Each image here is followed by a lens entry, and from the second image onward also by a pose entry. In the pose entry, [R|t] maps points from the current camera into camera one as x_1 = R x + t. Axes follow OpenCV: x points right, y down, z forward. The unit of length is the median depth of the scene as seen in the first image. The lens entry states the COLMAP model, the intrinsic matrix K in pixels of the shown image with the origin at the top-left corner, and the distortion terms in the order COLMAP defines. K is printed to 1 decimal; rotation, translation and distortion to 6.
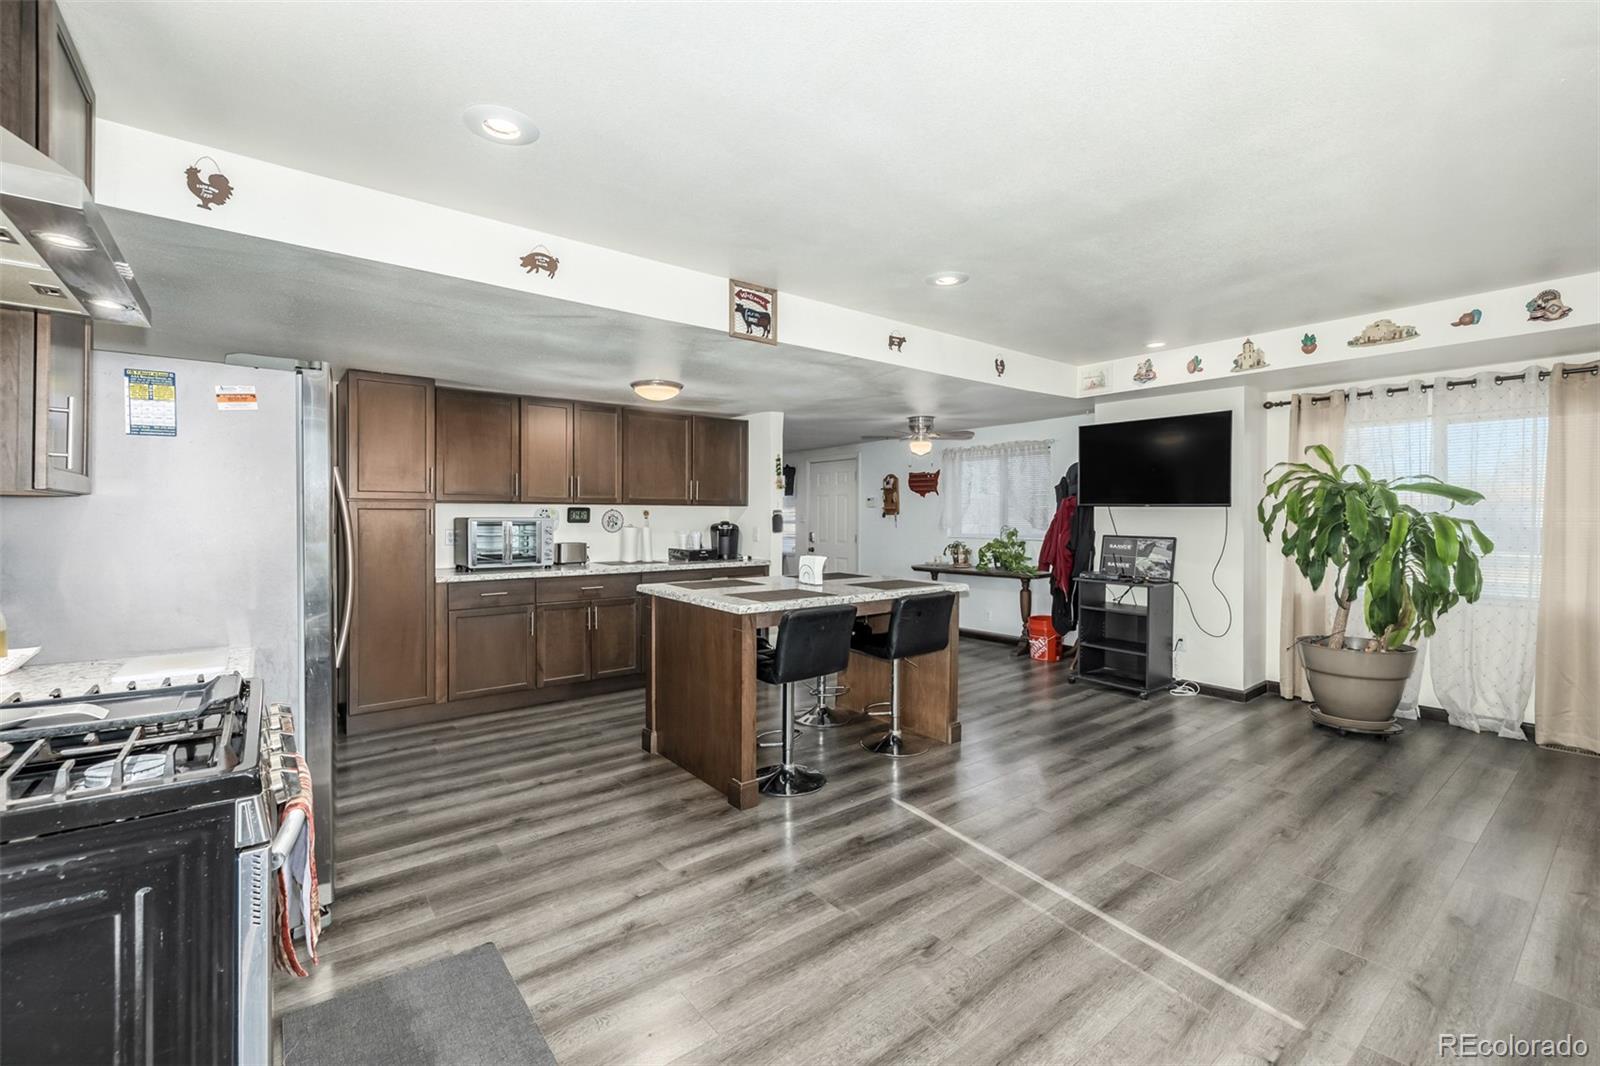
lens RADIAL K [[684.5, 0, 789.9], [0, 684.5, 516.2], [0, 0, 1]] dist [0.000150, -0.000341]
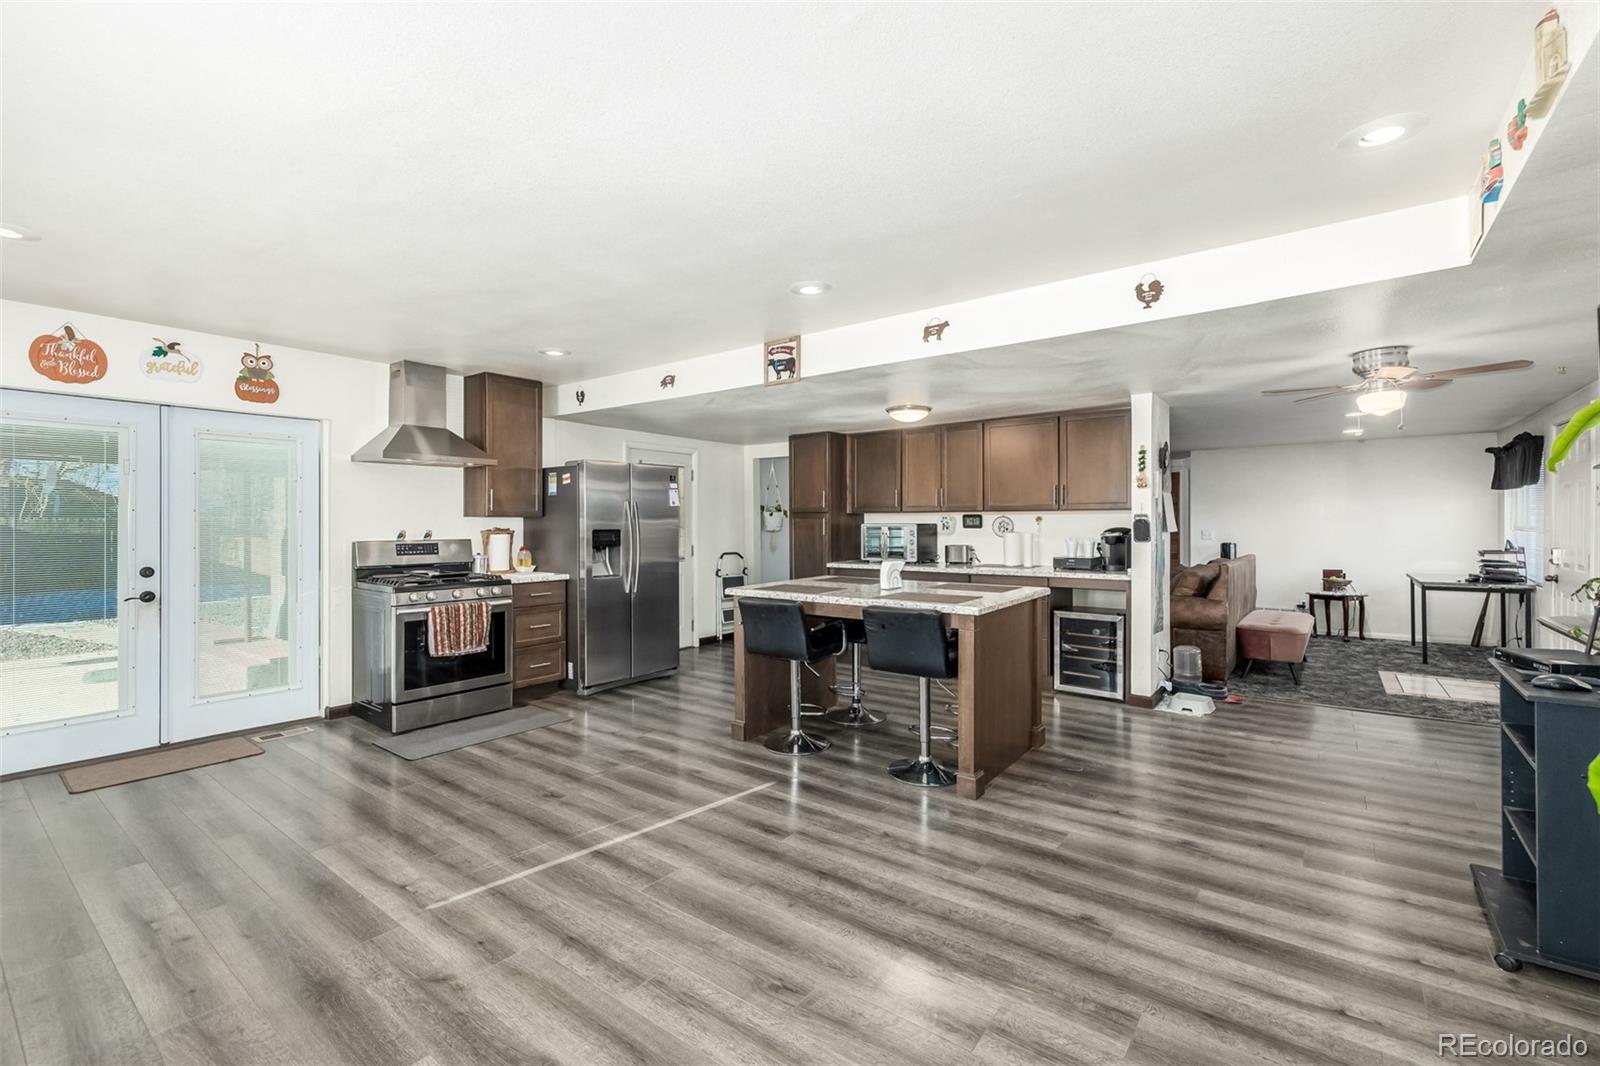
lens RADIAL K [[676.5, 0, 798.0], [0, 676.5, 519.4], [0, 0, 1]] dist [0.001364, 0.000151]
pose [[0.266000, -0.004745, -0.963961, 0.879324], [0.004000, 0.999985, -0.003819, -0.001872], [0.963965, -0.002841, 0.266015, 0.531869]]
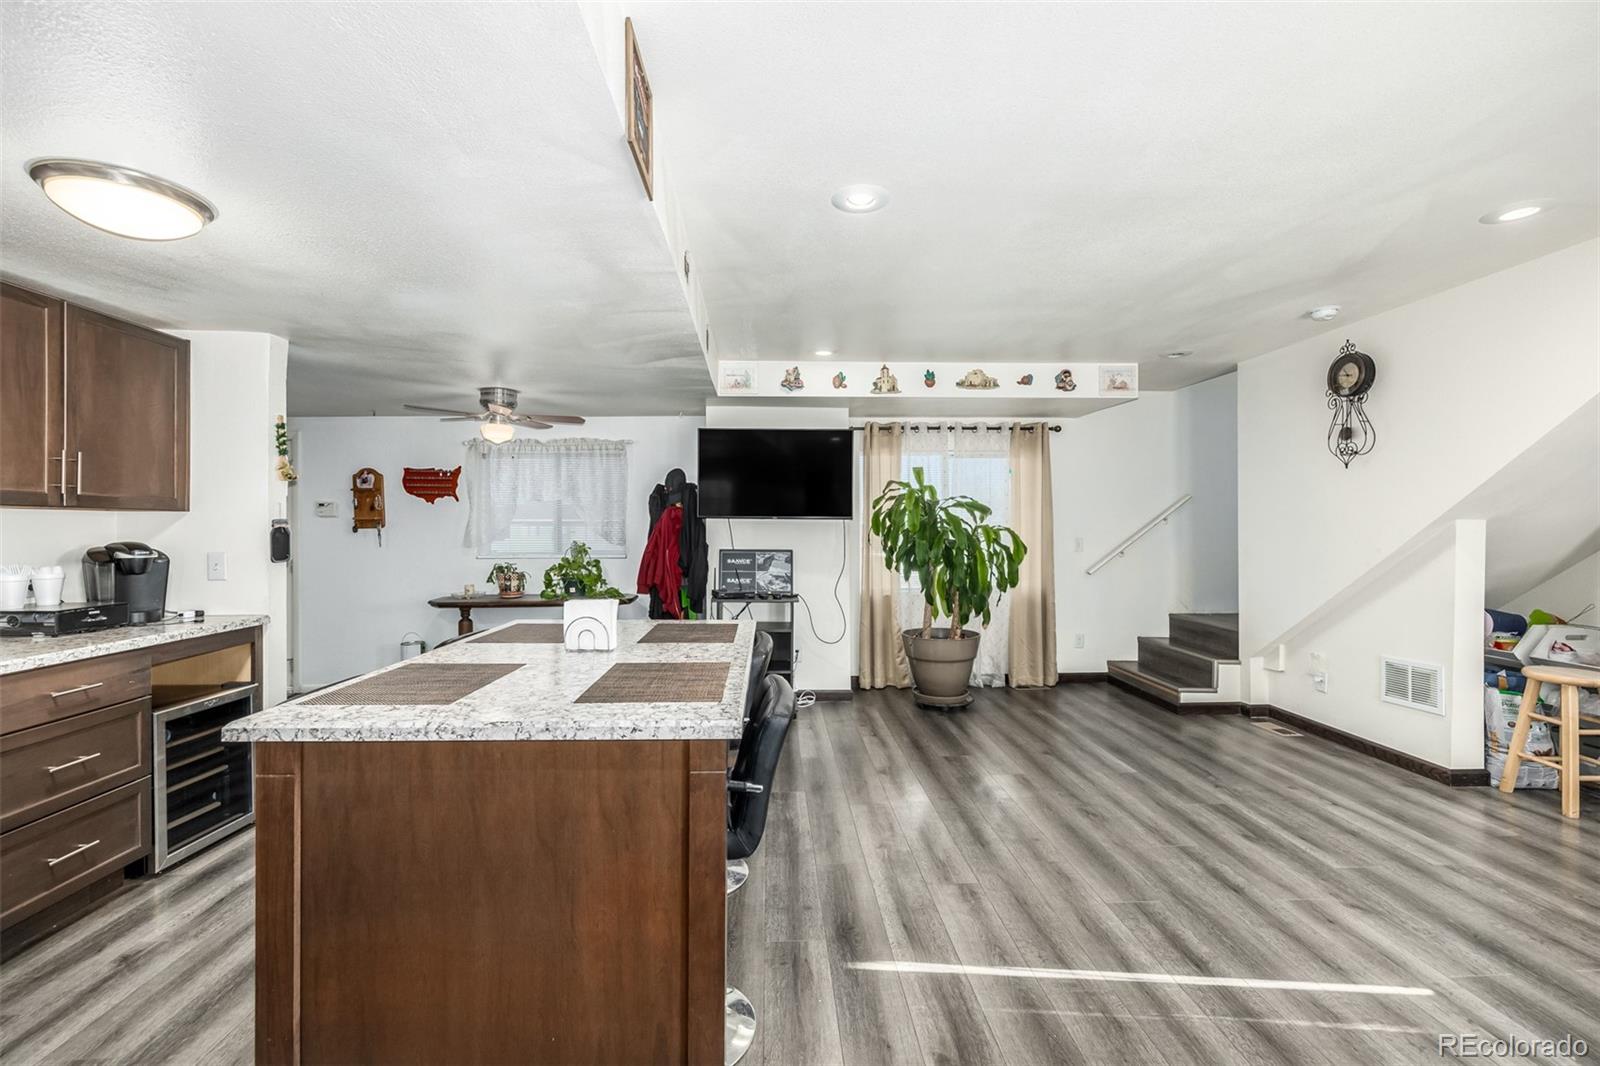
lens RADIAL K [[690.9, 0, 795.2], [0, 690.9, 522.4], [0, 0, 1]] dist [0.000149, 0.000025]
pose [[0.576803, 0.003795, 0.816875, -0.298483], [0.004947, 0.999955, -0.008139, -0.000675], [-0.816868, 0.008736, 0.576758, 0.470759]]
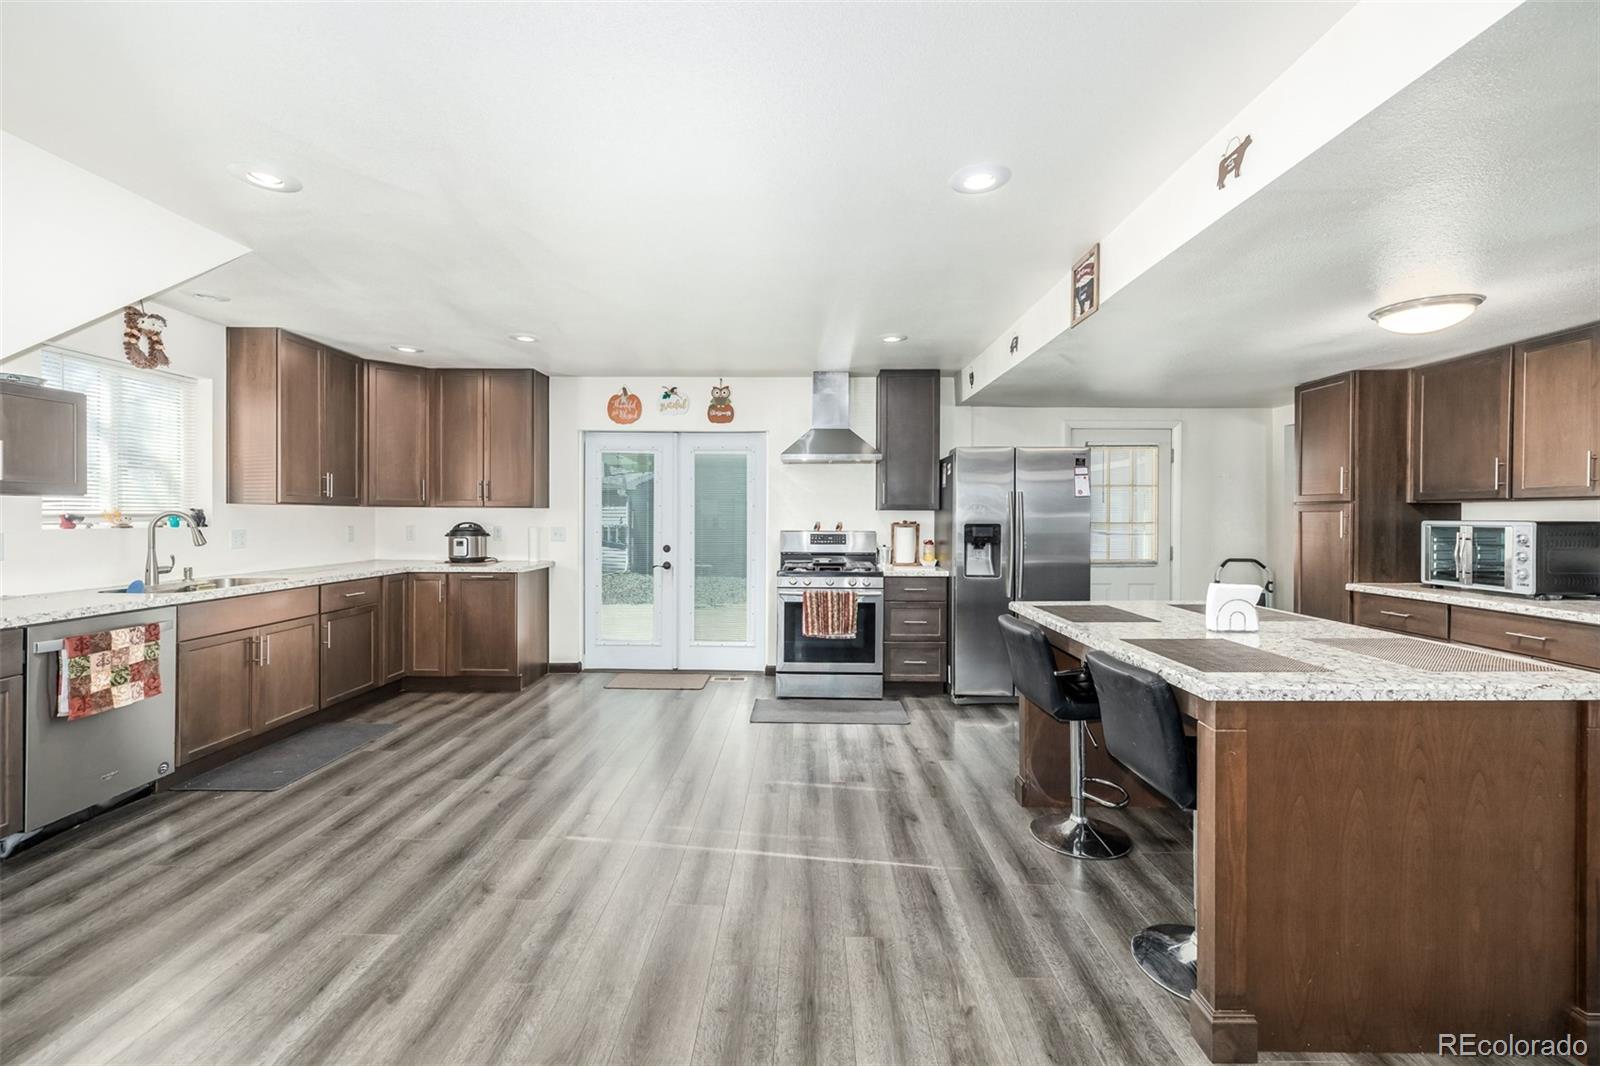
lens RADIAL K [[684.5, 0, 806.1], [0, 684.5, 517.4], [0, 0, 1]] dist [-0.000865, -0.000283]
pose [[-0.610502, -0.002135, -0.792012, 0.664078], [-0.003724, 0.999993, 0.000176, 0.000505], [0.792006, 0.003057, -0.610505, 0.954066]]
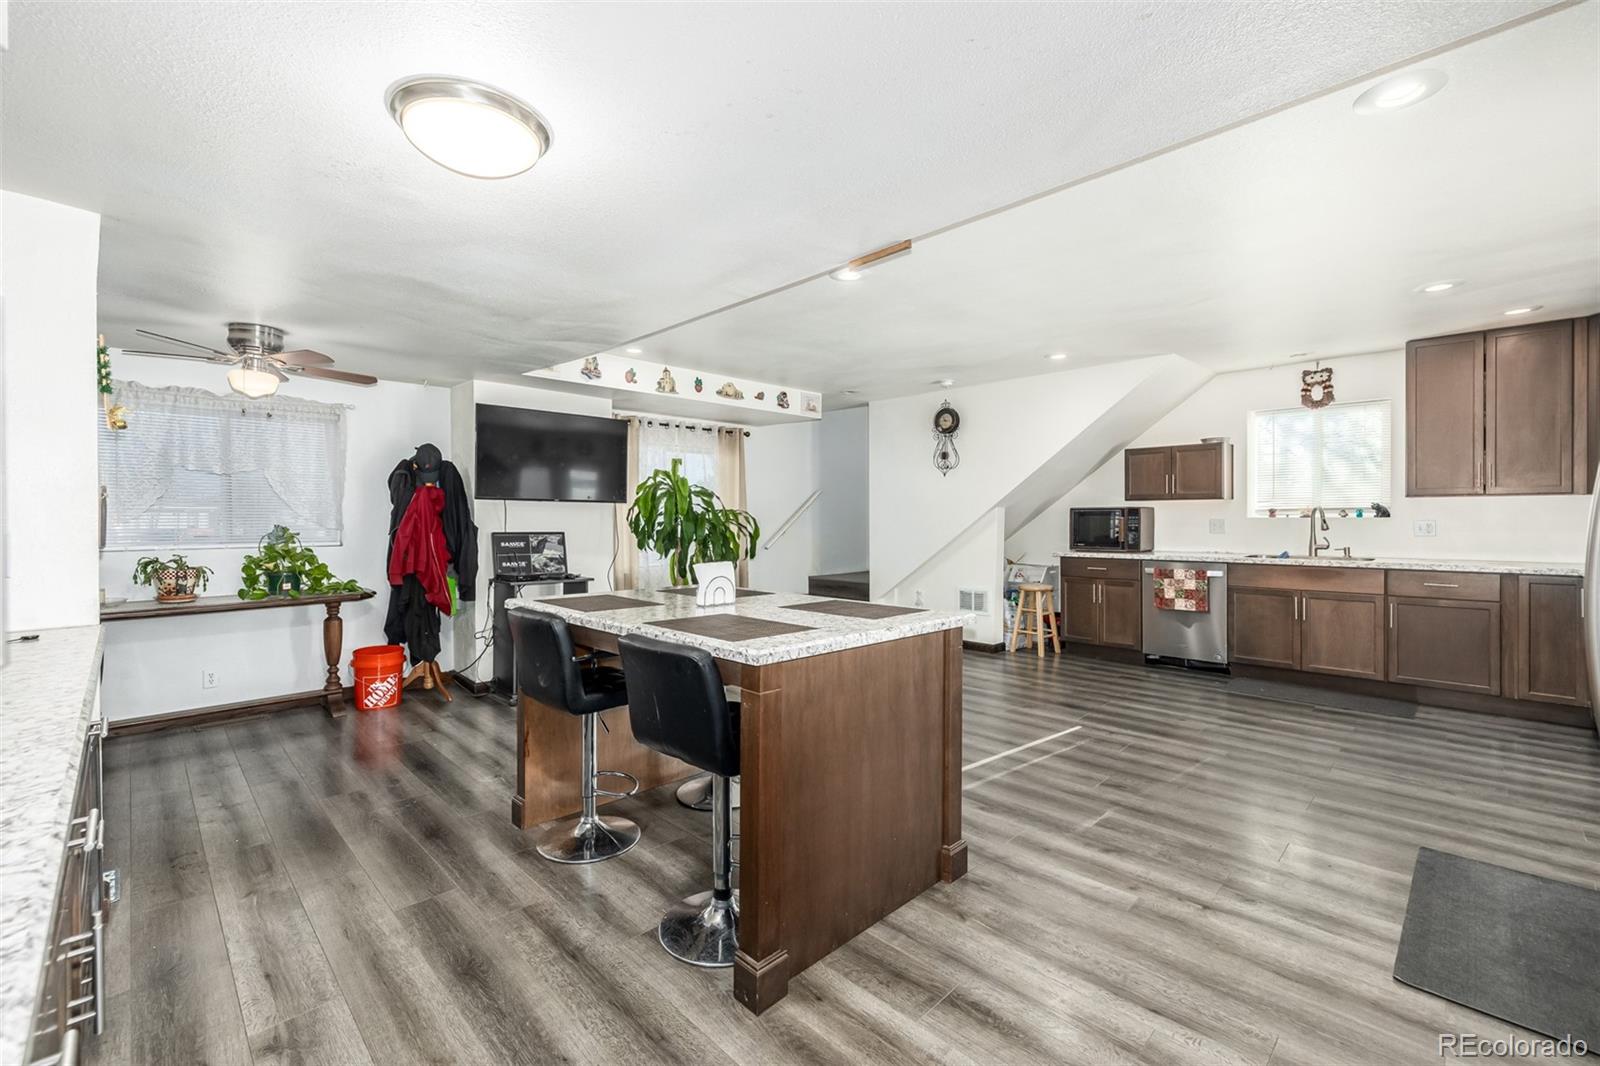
lens RADIAL K [[683.0, 0, 810.7], [0, 683.0, 518.7], [0, 0, 1]] dist [0.001443, 0.000180]
pose [[-0.135361, -0.001777, 0.990795, -0.571211], [0.003915, 0.999990, 0.002328, 0.011879], [-0.990789, 0.004194, -0.135353, 0.881786]]
